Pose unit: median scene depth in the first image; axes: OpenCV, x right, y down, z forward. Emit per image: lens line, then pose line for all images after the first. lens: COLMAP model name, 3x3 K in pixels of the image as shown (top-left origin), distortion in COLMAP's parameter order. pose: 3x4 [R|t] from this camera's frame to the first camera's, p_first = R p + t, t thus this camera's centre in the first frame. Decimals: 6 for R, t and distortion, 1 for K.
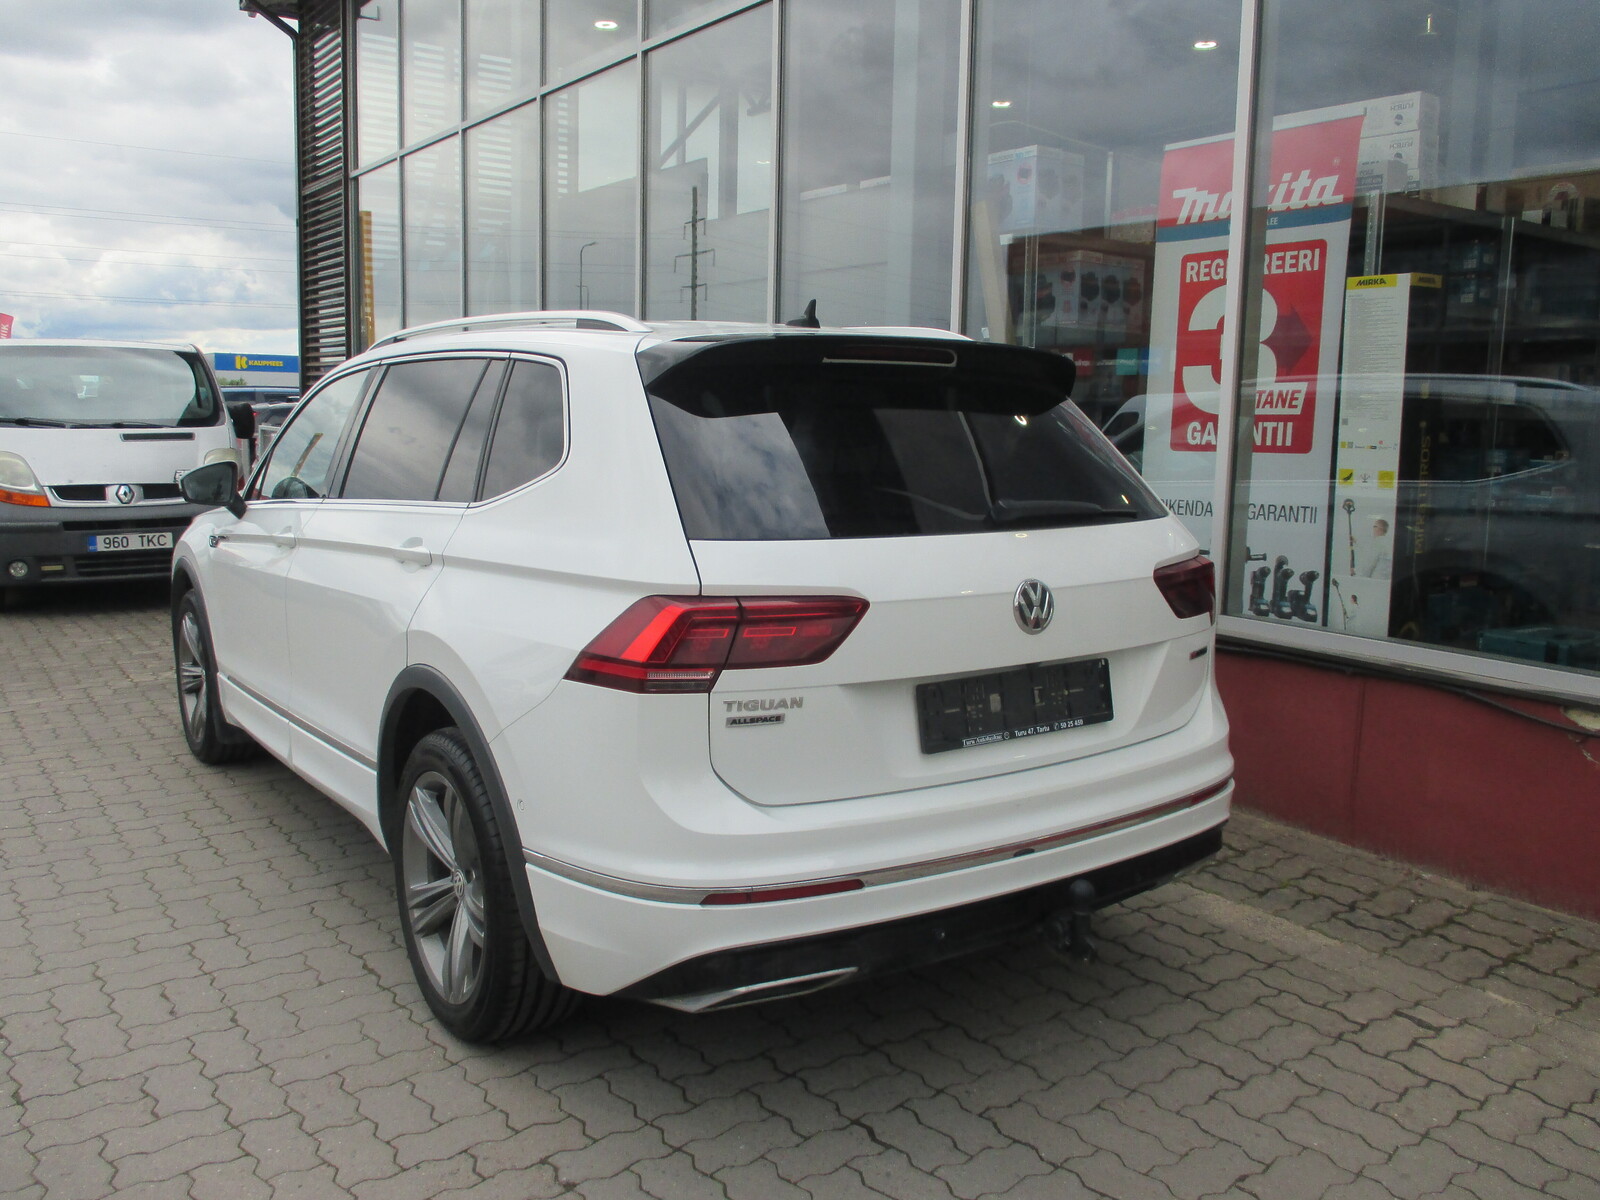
lens RADIAL K [[1318.9, 0, 801.9], [0, 1318.9, 591.7], [0, 0, 1]] dist [-0.025026, -0.000899]
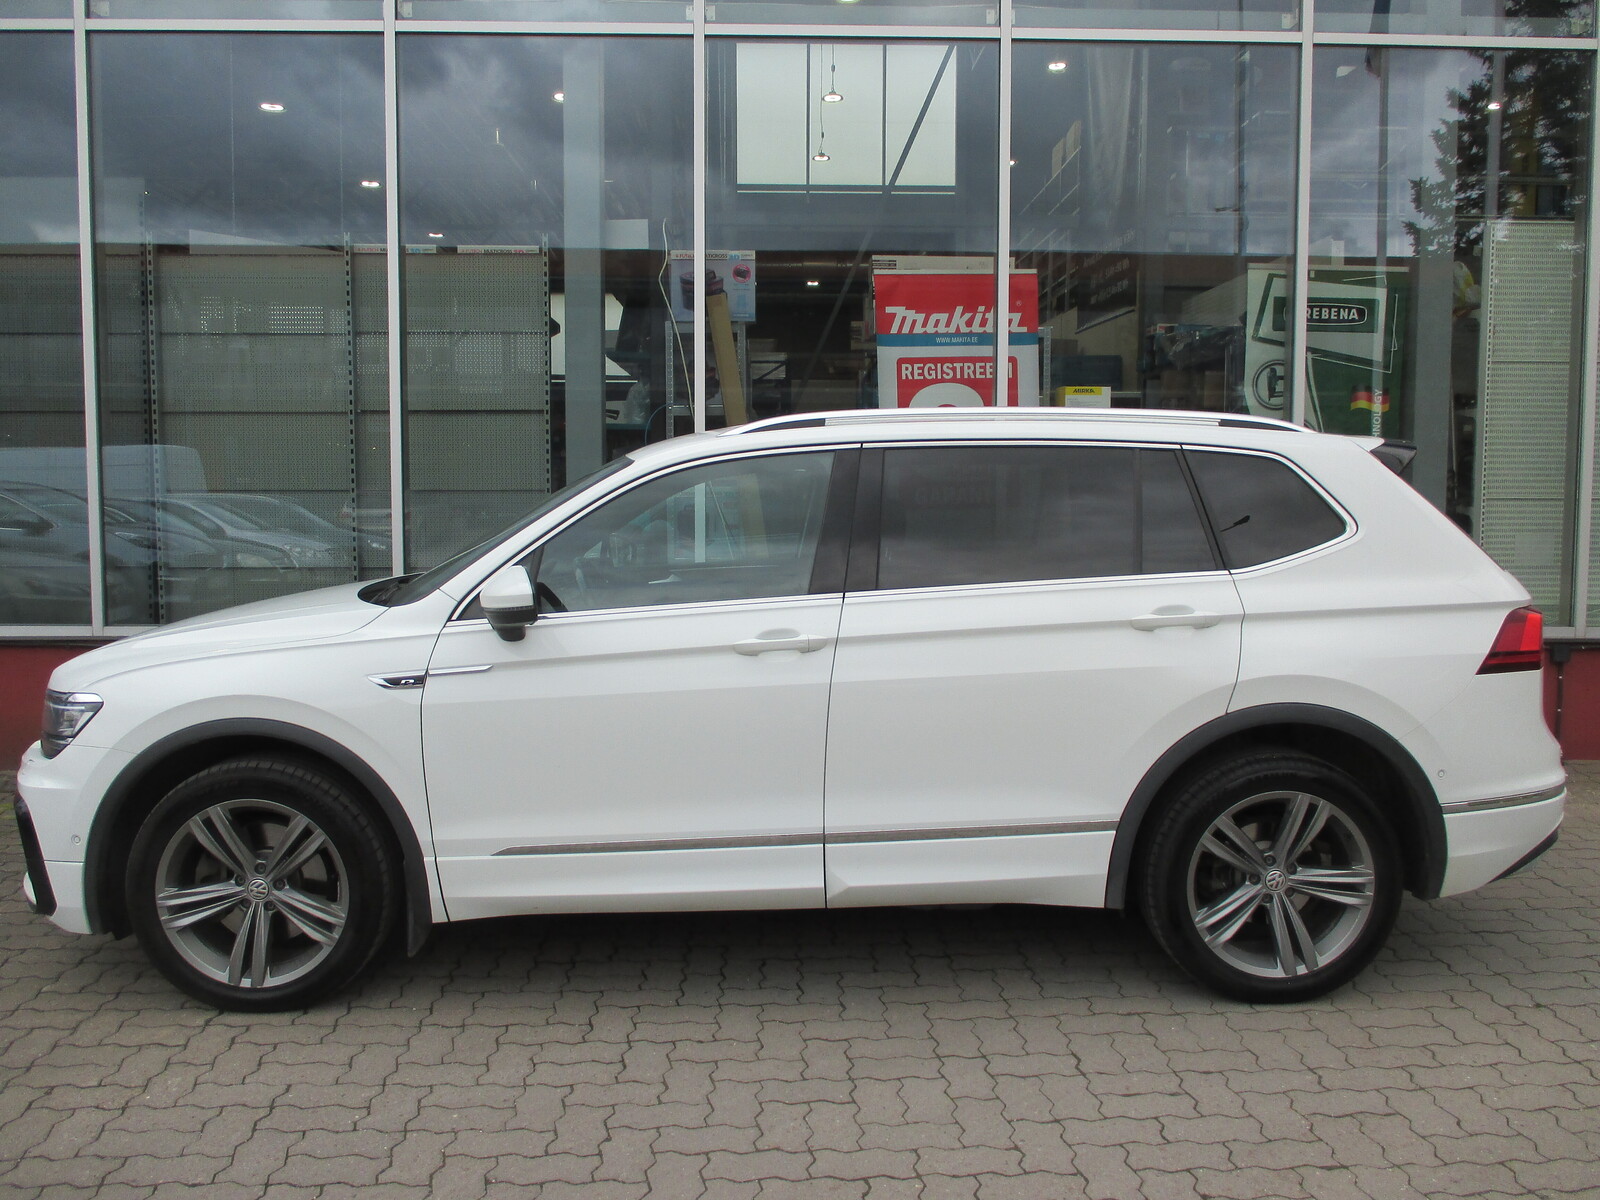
lens RADIAL K [[1318.9, 0, 801.9], [0, 1318.9, 591.7], [0, 0, 1]] dist [-0.025026, -0.000899]
pose [[0.561129, -0.087807, 0.823058, -1.137786], [0.121426, 0.992332, 0.023082, -0.095551], [-0.818773, 0.086989, 0.567488, 0.495323]]
